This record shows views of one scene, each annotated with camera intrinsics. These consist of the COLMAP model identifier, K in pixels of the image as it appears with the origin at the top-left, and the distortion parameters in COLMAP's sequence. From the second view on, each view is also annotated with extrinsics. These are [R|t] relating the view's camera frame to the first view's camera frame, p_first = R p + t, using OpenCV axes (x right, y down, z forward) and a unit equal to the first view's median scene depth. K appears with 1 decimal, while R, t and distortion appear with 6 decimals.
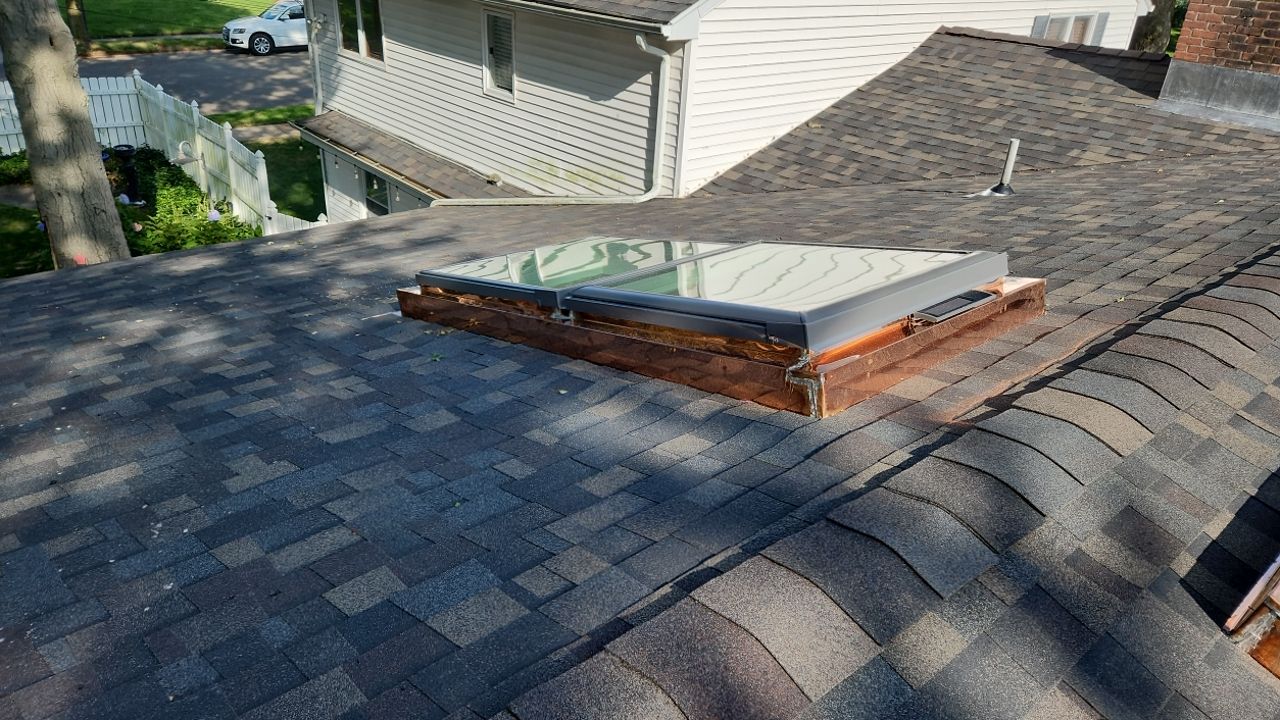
lens RADIAL K [[868.6, 0, 629.1], [0, 868.6, 369.5], [0, 0, 1]] dist [0.079116, -0.073197]
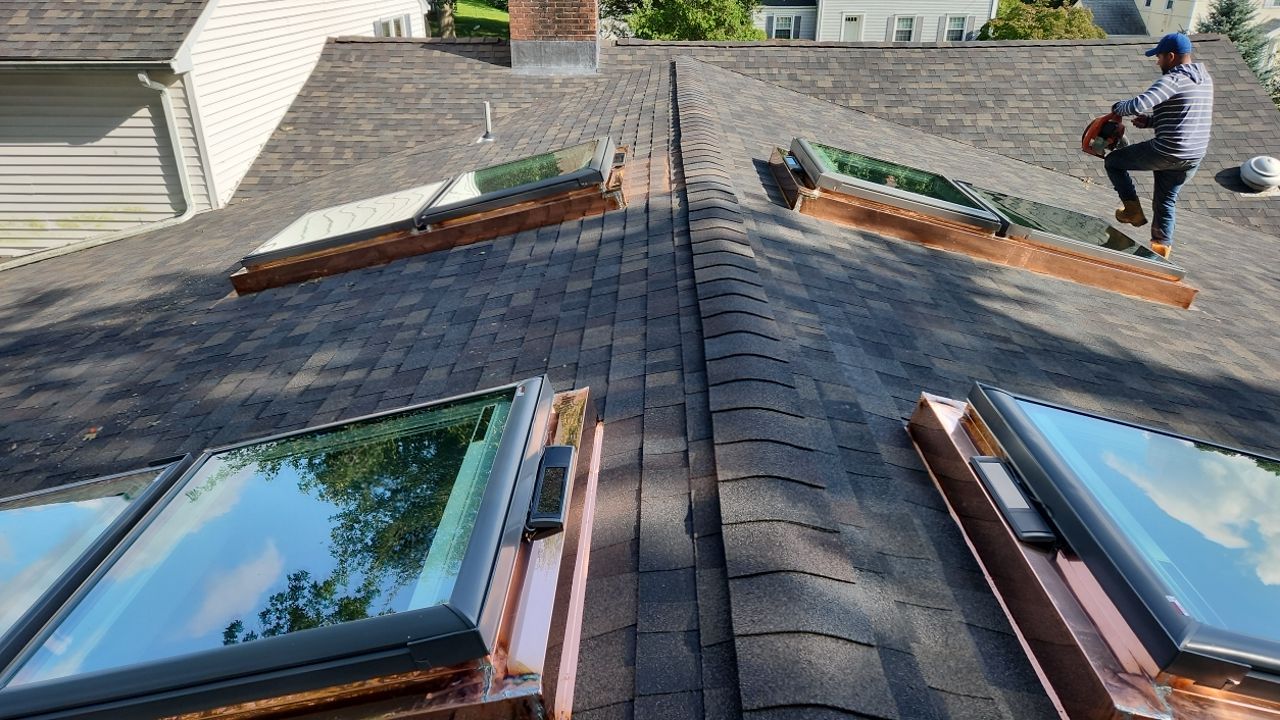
lens RADIAL K [[864.0, 0, 640.0], [0, 864.0, 360.0], [0, 0, 1]] dist [0.082981, -0.071542]
pose [[0.680017, -0.362376, 0.637385, -0.343287], [0.371694, 0.919719, 0.126338, 0.039105], [-0.631997, 0.151000, 0.760118, -0.165843]]
